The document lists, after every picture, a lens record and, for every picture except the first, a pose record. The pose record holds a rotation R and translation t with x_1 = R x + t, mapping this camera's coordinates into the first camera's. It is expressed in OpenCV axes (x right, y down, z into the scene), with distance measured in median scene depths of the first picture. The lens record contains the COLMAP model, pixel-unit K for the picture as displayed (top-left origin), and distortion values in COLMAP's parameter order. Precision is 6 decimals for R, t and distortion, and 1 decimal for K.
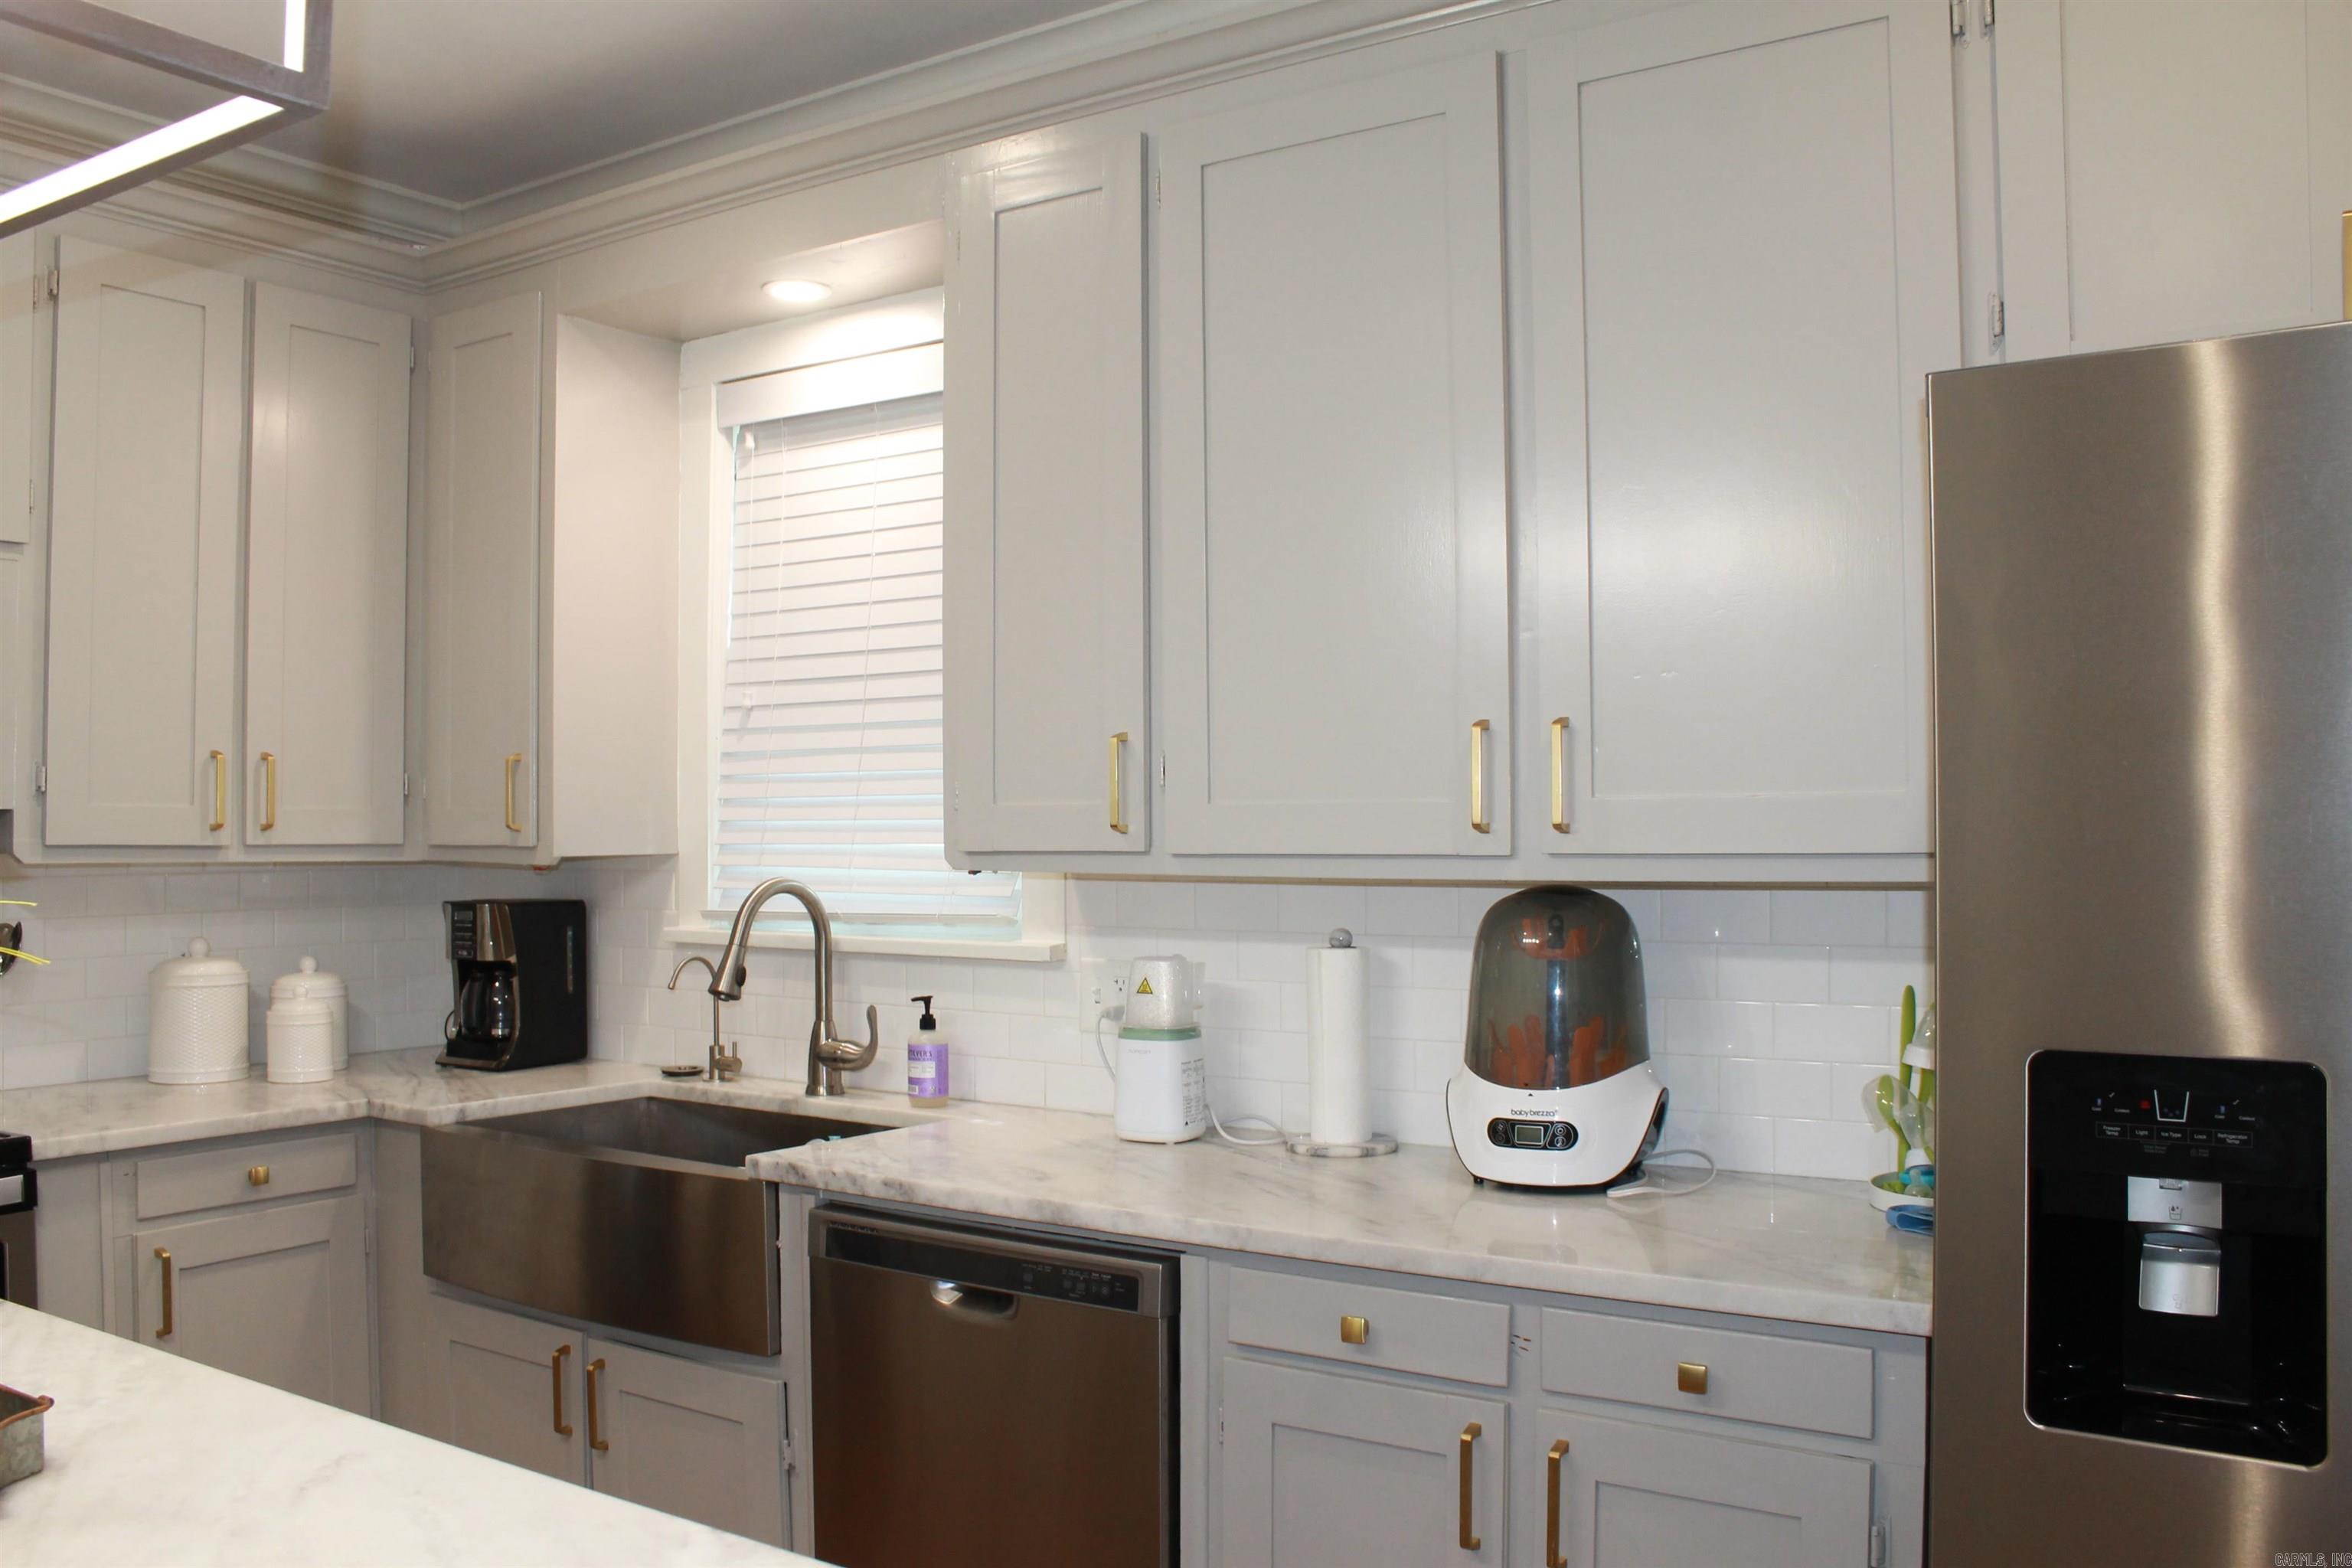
lens RADIAL K [[1999.2, 0, 1157.9], [0, 1999.2, 782.5], [0, 0, 1]] dist [-0.135901, 0.101983]
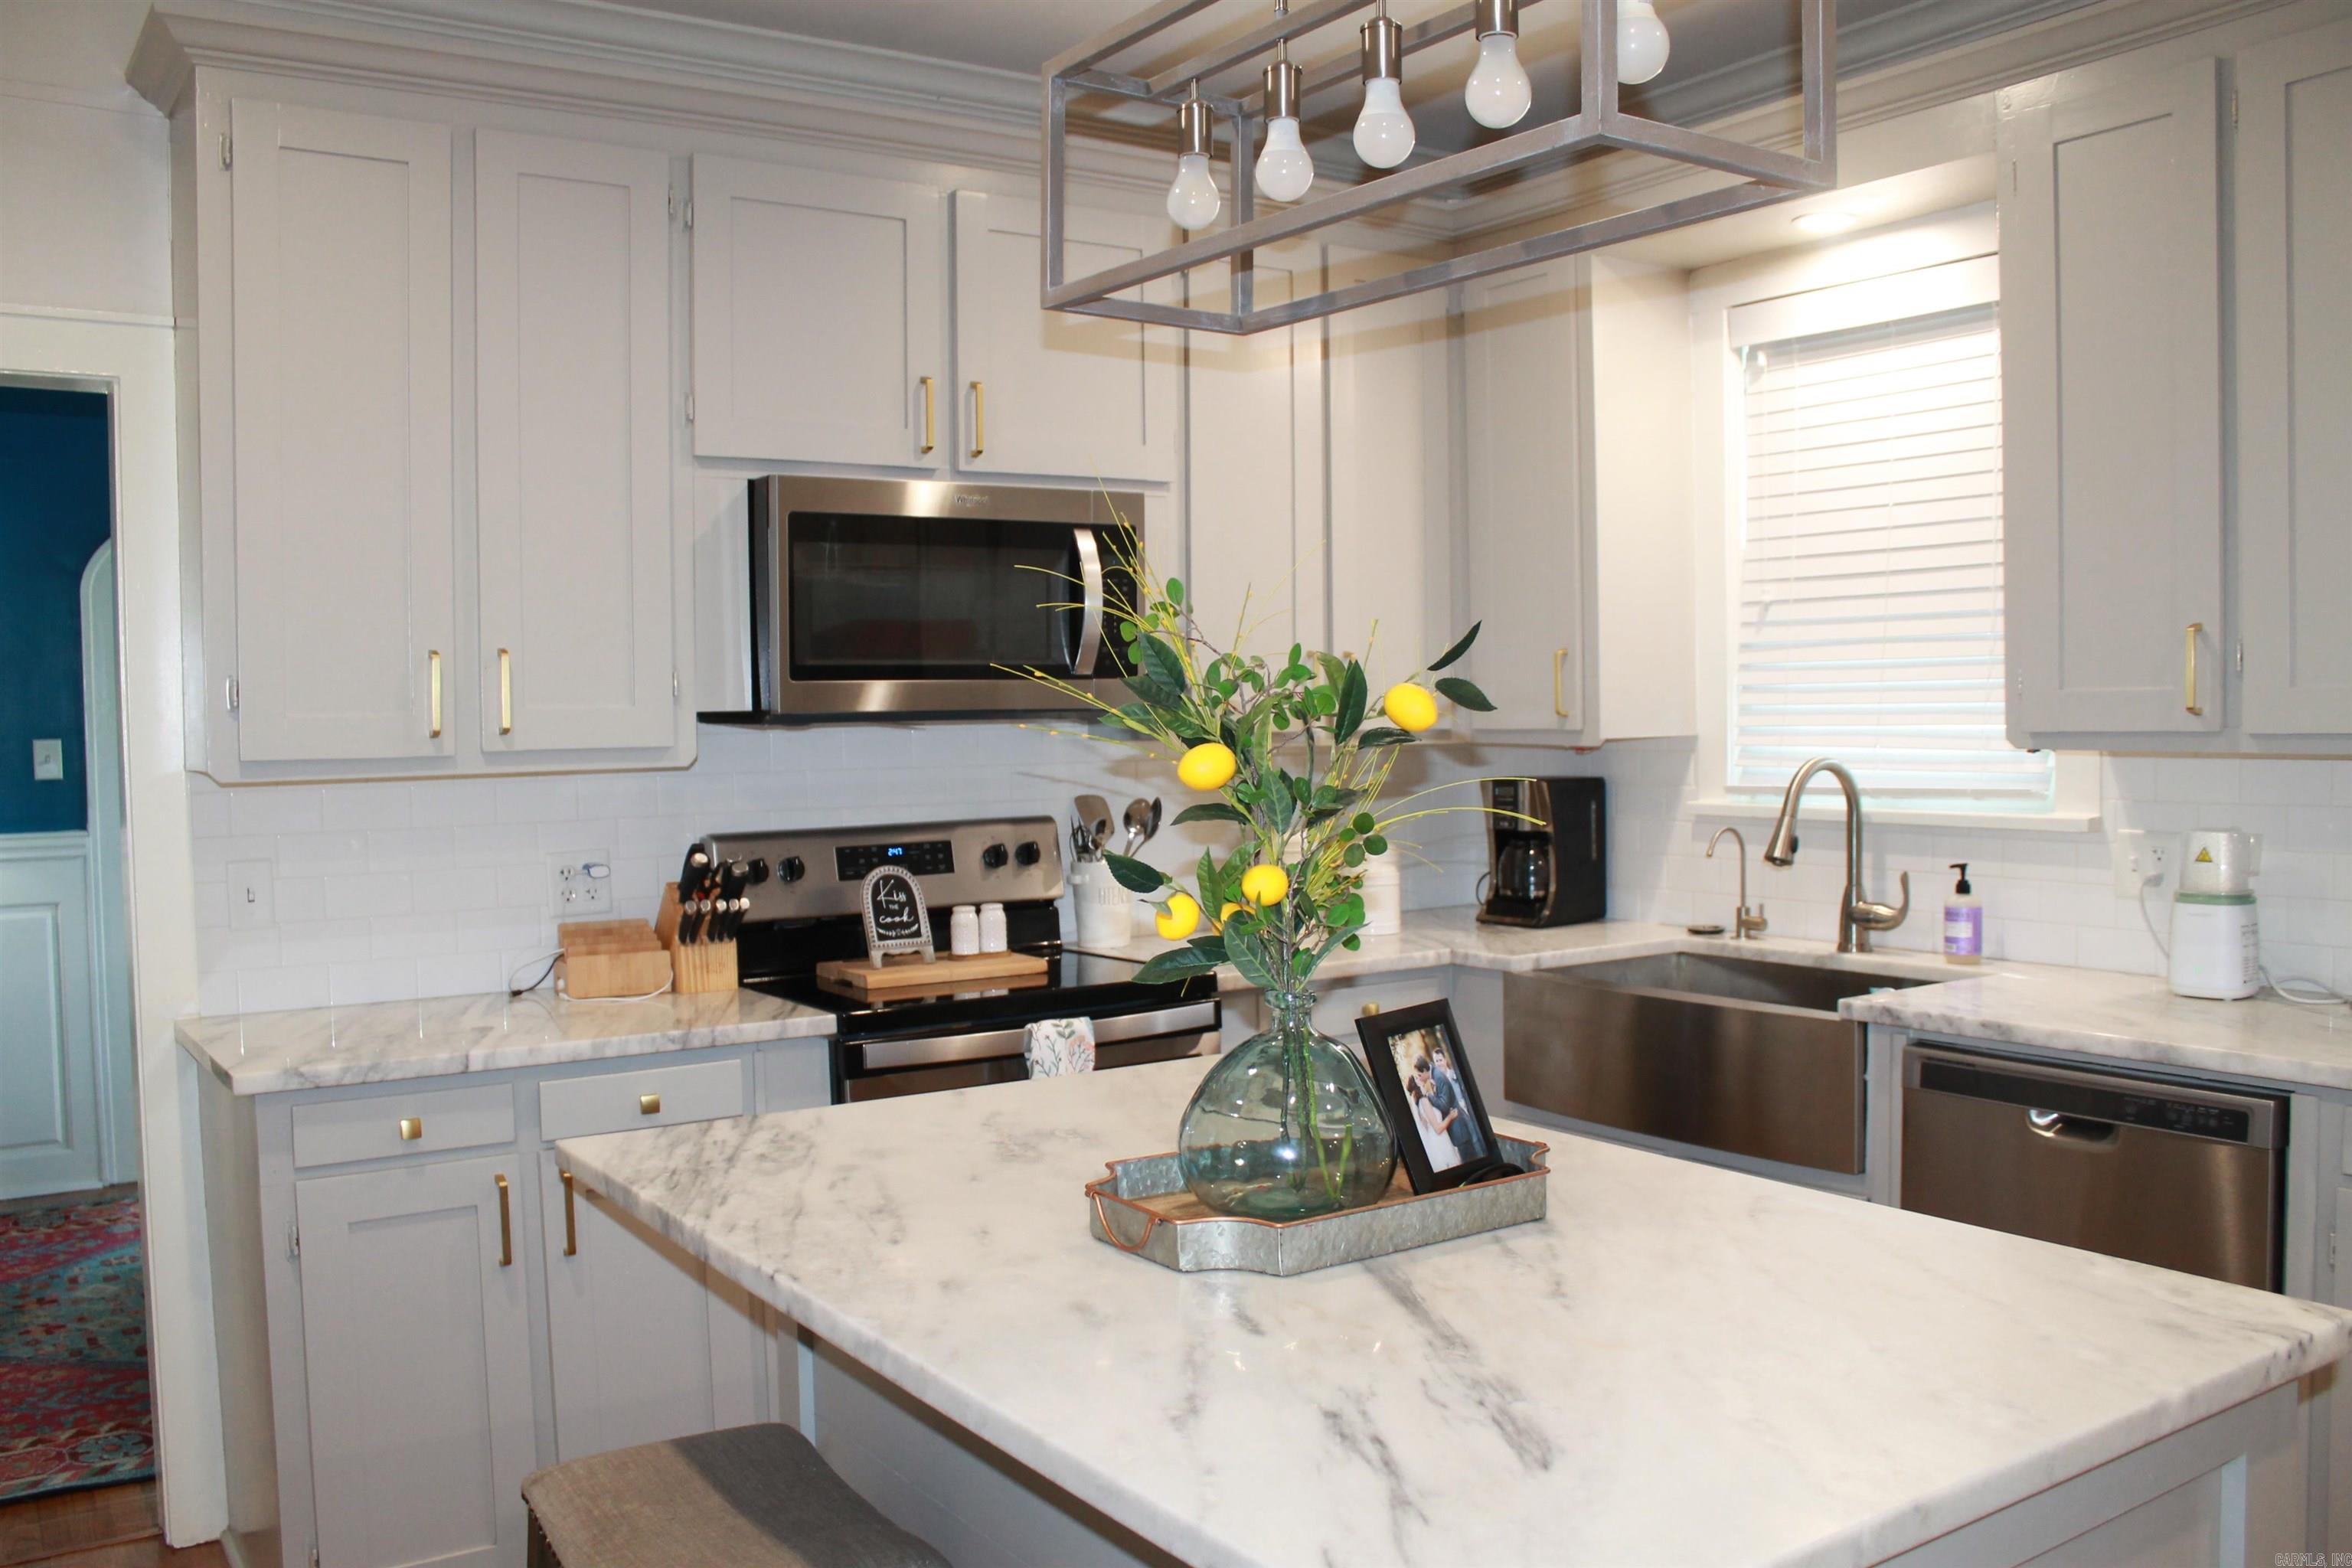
lens RADIAL K [[1999.2, 0, 1164.3], [0, 1999.2, 784.3], [0, 0, 1]] dist [-0.135901, 0.101983]
pose [[0.932600, 0.001662, -0.360909, -0.135597], [0.020620, 0.998111, 0.057878, -0.008146], [0.360323, -0.061419, 0.930803, -0.162649]]
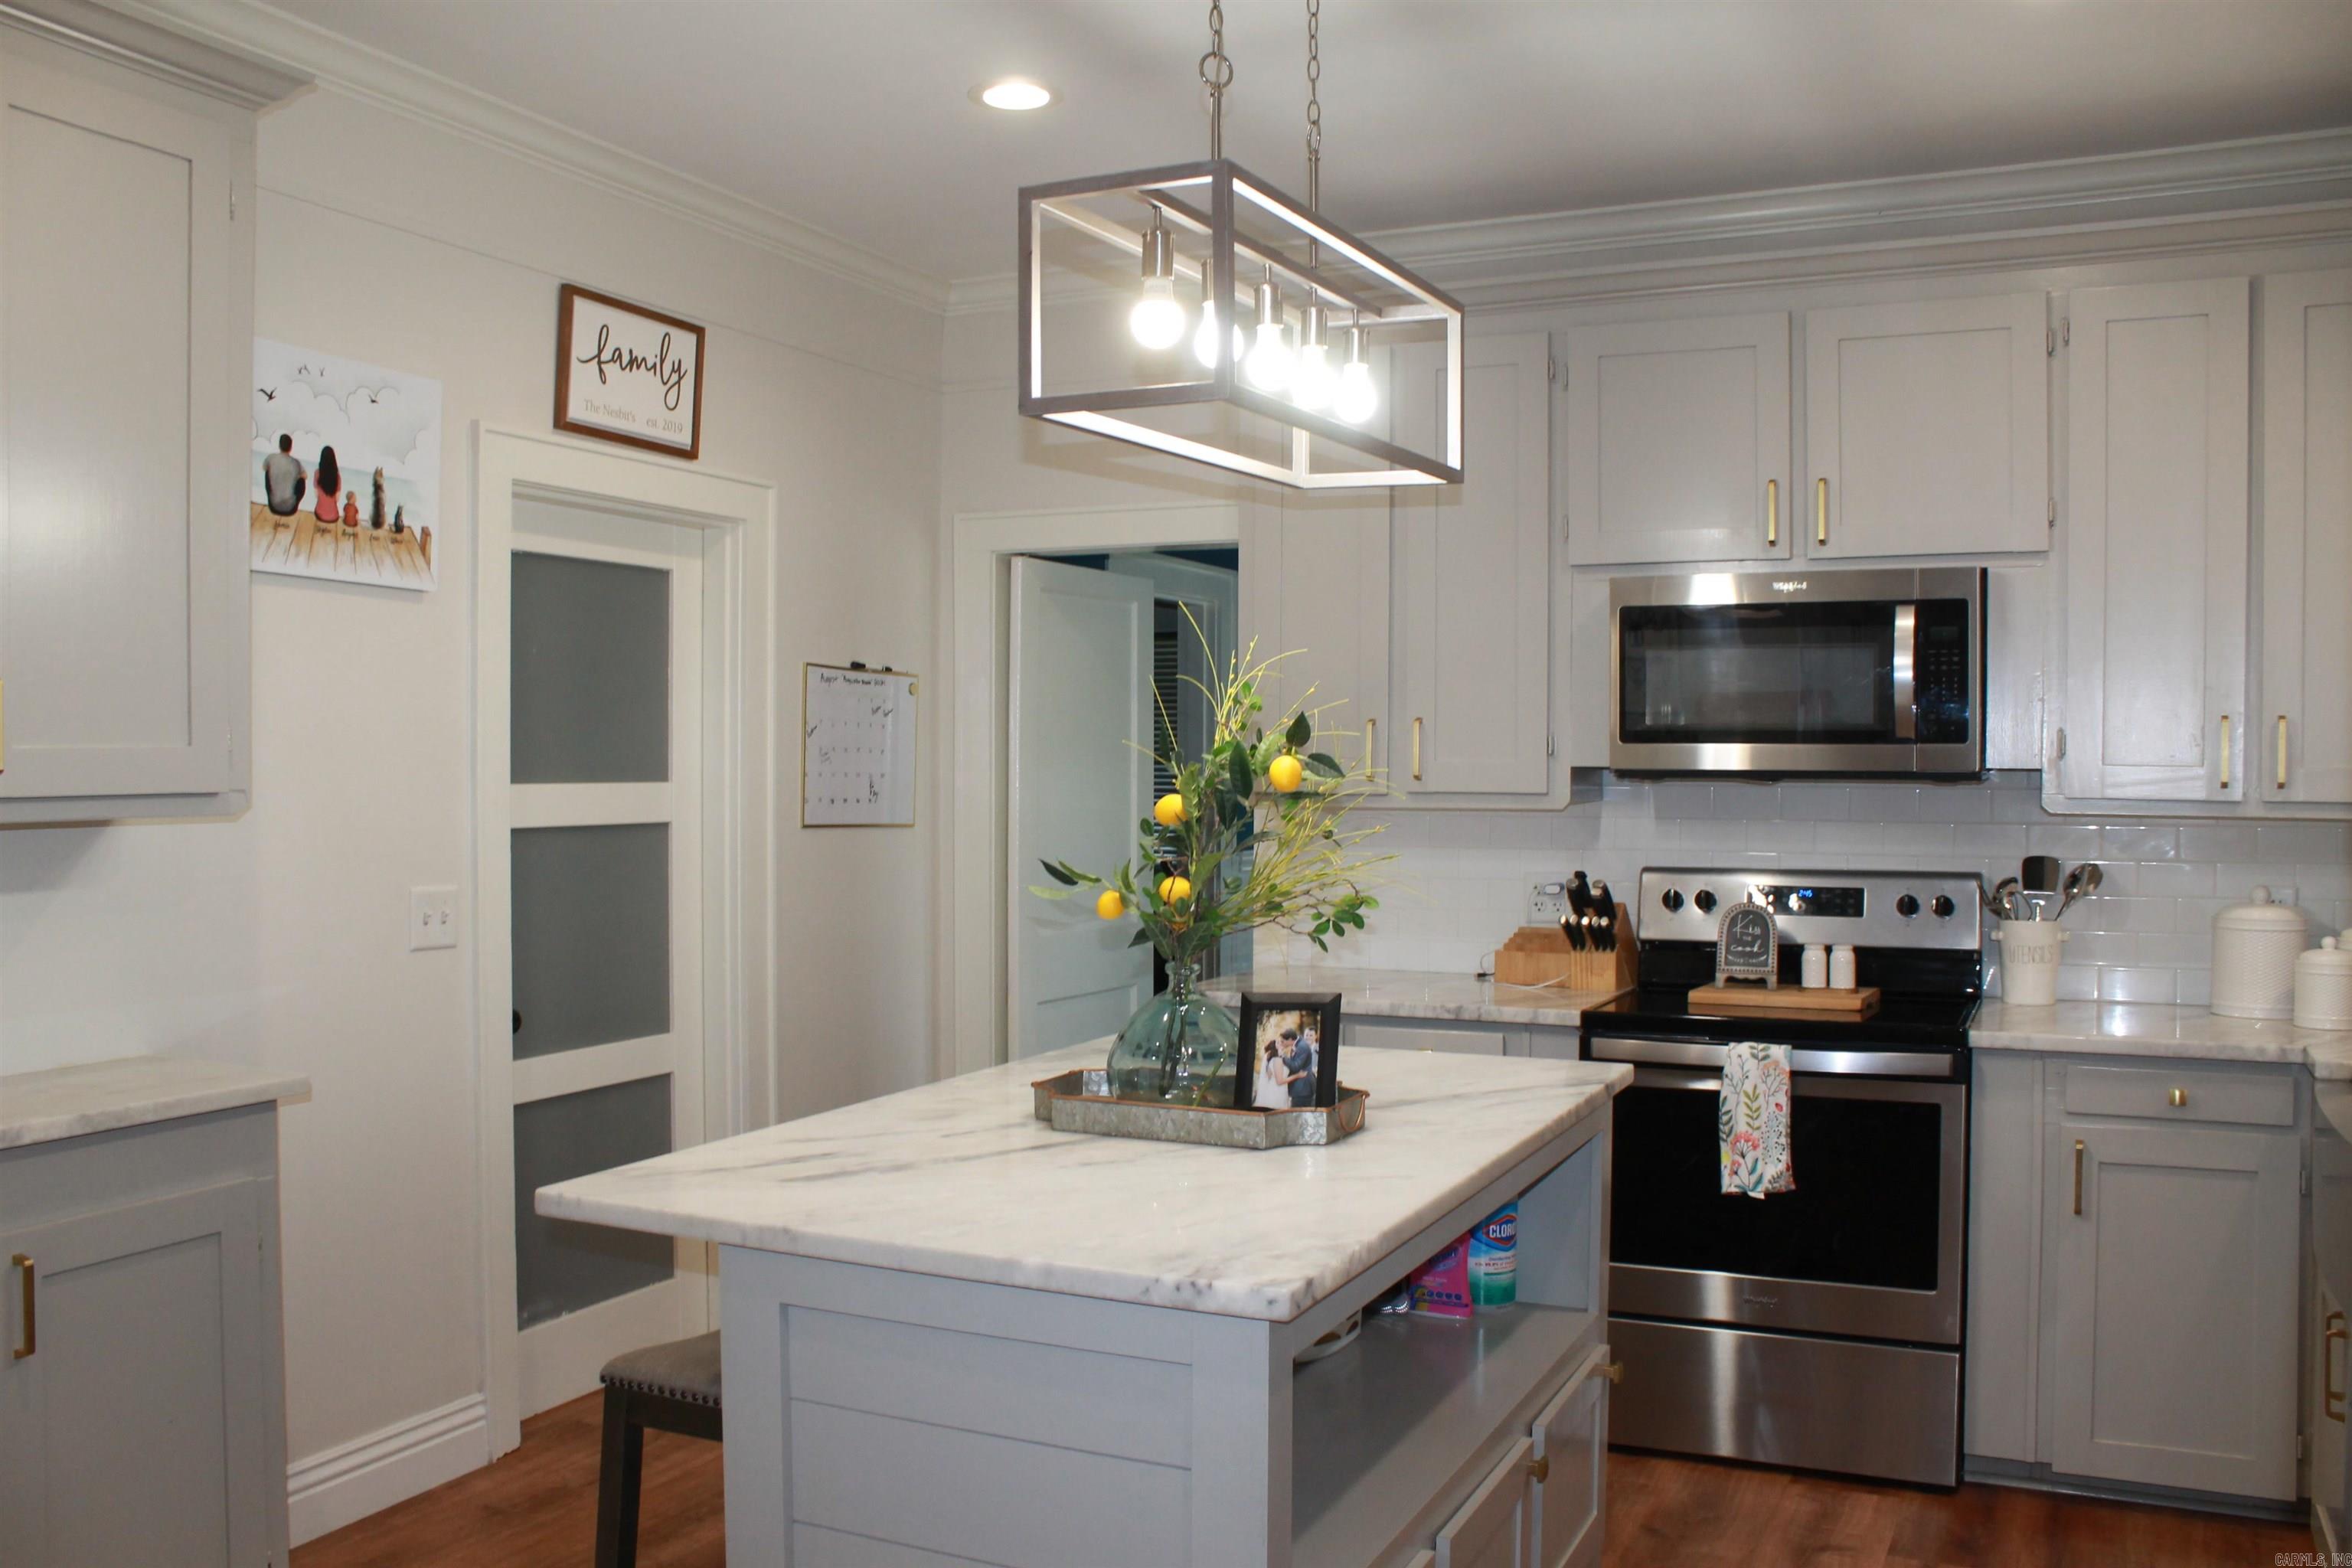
lens RADIAL K [[1999.2, 0, 1184.2], [0, 1999.2, 772.0], [0, 0, 1]] dist [-0.135901, 0.101983]
pose [[0.183642, 0.007722, -0.982963, 0.531537], [0.013527, 0.999855, 0.010382, -0.004080], [0.982900, -0.015204, 0.183511, 0.237075]]
